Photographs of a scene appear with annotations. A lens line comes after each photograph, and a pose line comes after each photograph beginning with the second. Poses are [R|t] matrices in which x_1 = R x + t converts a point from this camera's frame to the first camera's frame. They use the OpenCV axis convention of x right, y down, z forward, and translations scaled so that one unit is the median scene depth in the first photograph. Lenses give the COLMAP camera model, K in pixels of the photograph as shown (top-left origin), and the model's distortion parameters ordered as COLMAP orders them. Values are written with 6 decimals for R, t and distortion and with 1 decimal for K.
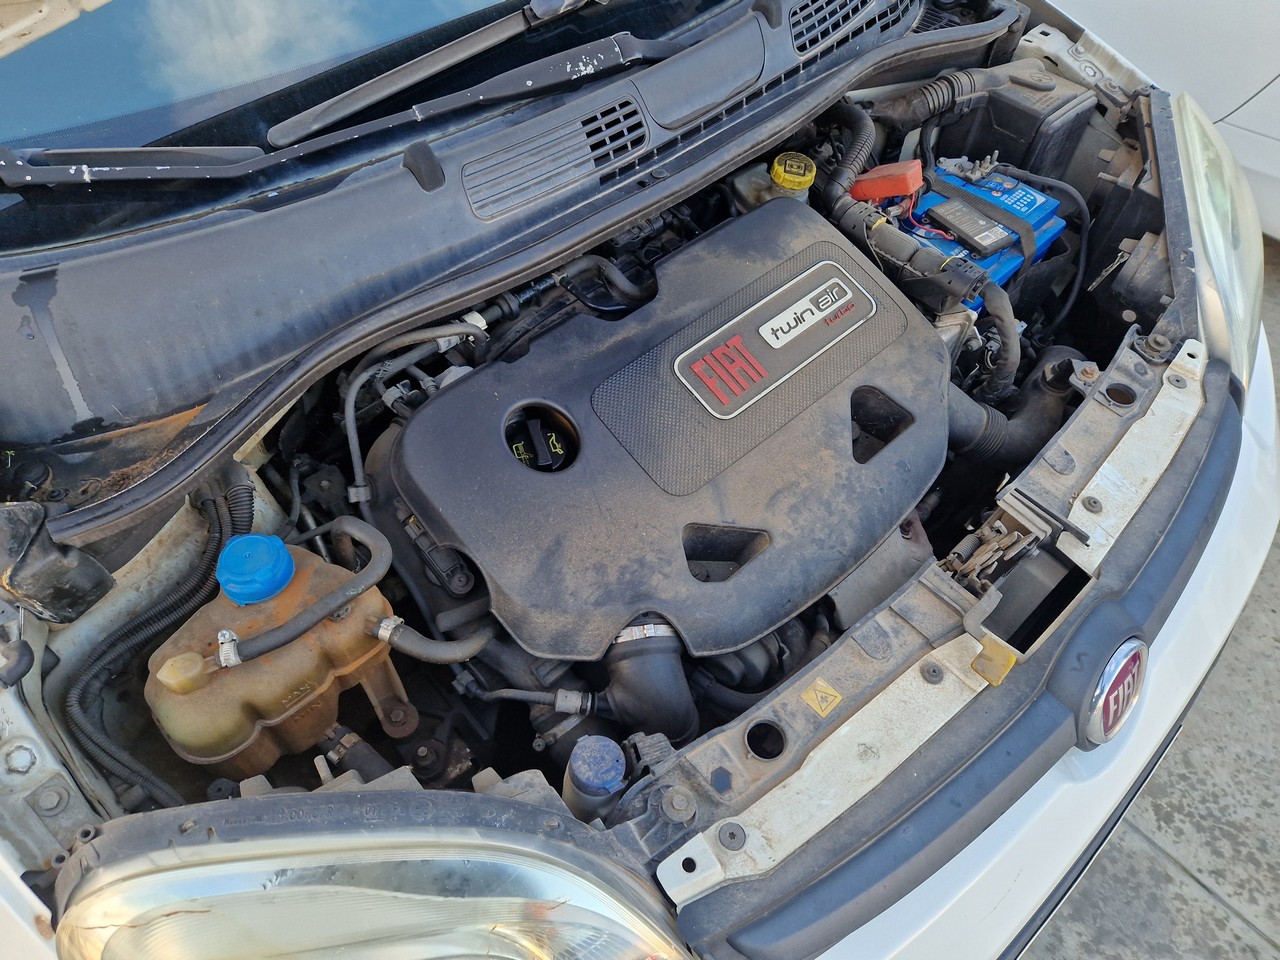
lens RADIAL K [[855.8, 0, 632.2], [0, 855.8, 467.9], [0, 0, 1]] dist [0.074242, -0.060783]
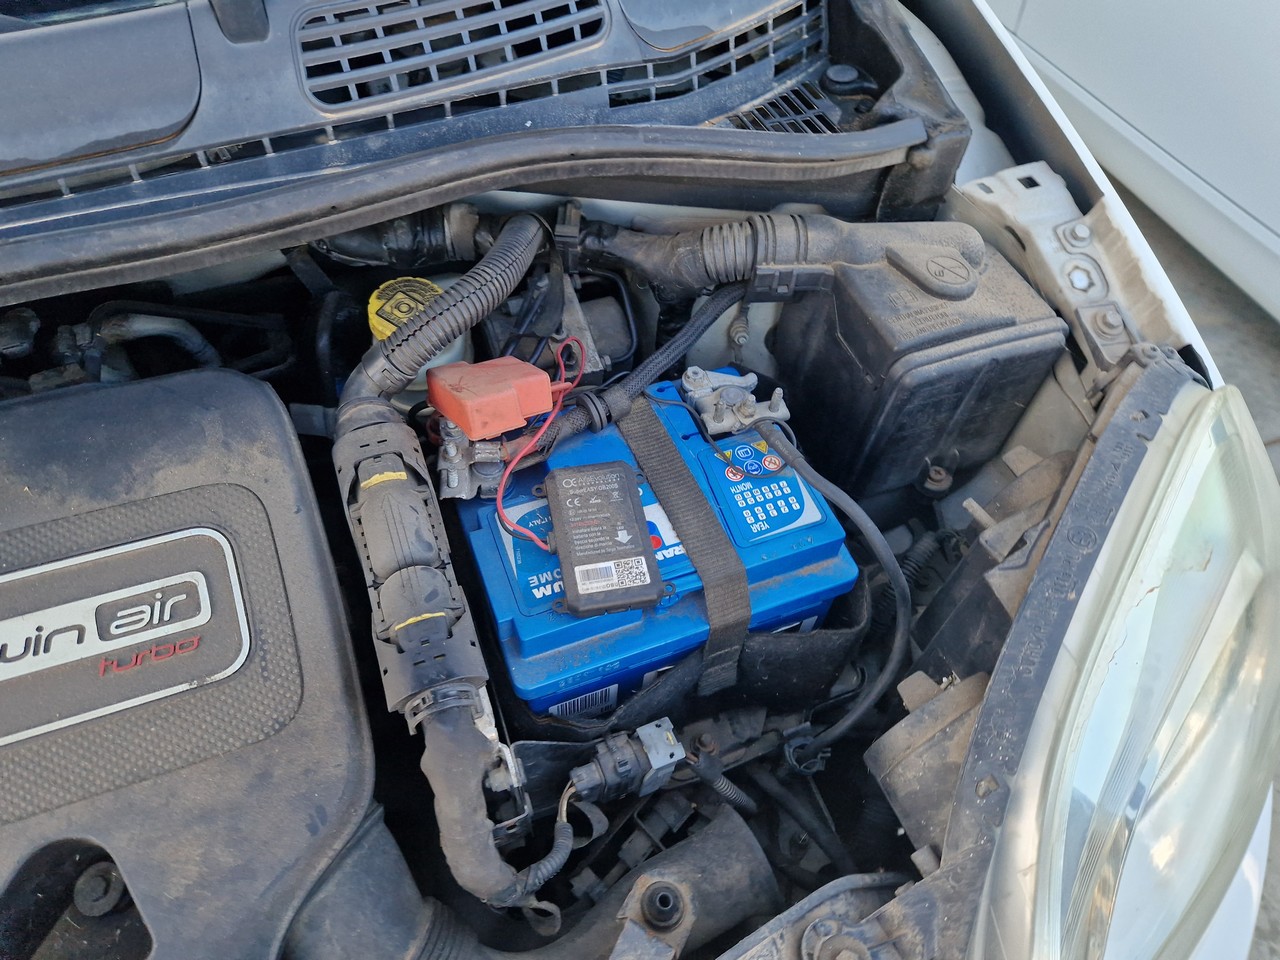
lens RADIAL K [[896.9, 0, 599.6], [0, 896.9, 489.3], [0, 0, 1]] dist [0.060211, -0.059959]
pose [[0.923708, 0.314882, -0.218205, 0.594595], [-0.311237, 0.948919, 0.051809, -0.398305], [0.223373, 0.020057, 0.974527, 0.620660]]
